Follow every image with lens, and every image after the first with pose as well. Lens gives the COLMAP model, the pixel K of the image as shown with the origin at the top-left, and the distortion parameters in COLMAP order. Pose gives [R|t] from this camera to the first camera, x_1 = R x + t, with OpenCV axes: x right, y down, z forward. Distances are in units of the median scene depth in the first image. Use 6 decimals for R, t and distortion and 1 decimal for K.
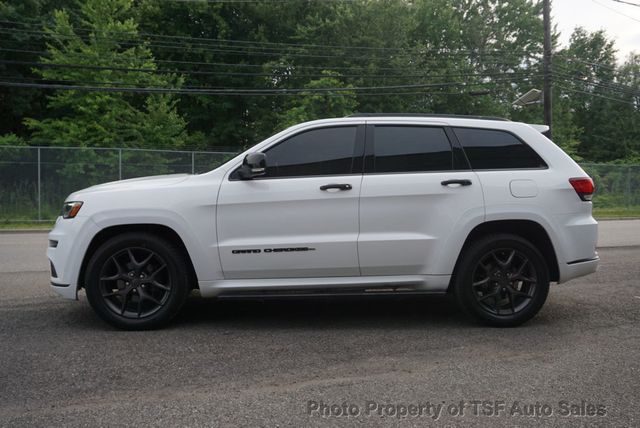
lens RADIAL K [[558.6, 0, 320.0], [0, 558.6, 214.0], [0, 0, 1]] dist [-0.004003, -0.000749]
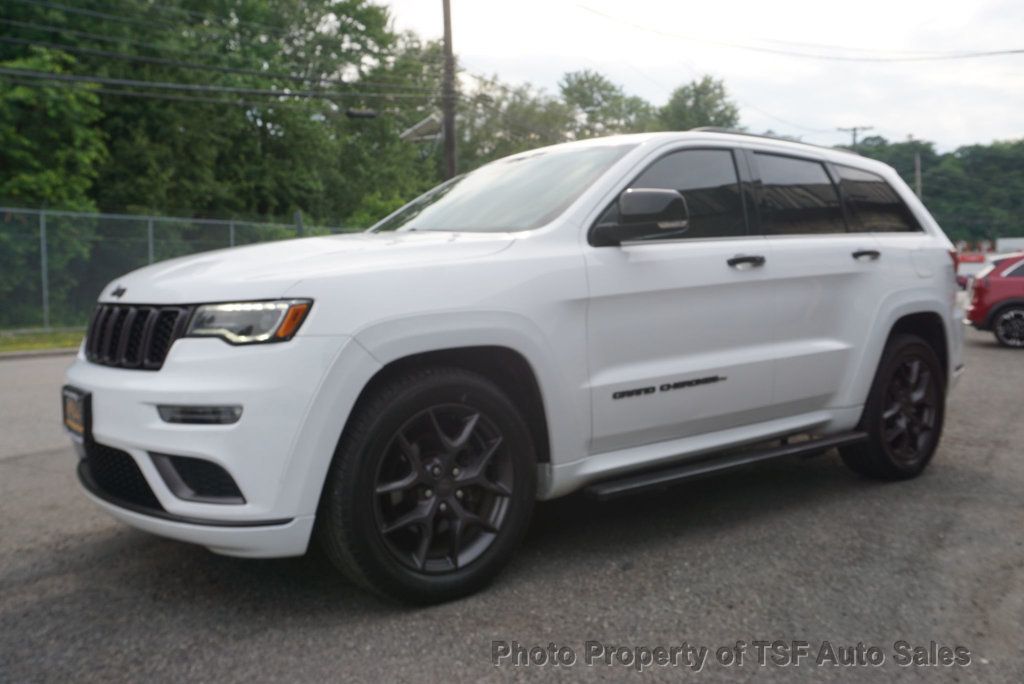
lens RADIAL K [[917.2, 0, 512.0], [0, 917.2, 342.0], [0, 0, 1]] dist [-0.008580, 0.001914]
pose [[0.823538, -0.049989, 0.565054, -0.132804], [0.035844, 0.998705, 0.036112, -0.001938], [-0.566127, -0.009486, 0.824263, 0.079858]]
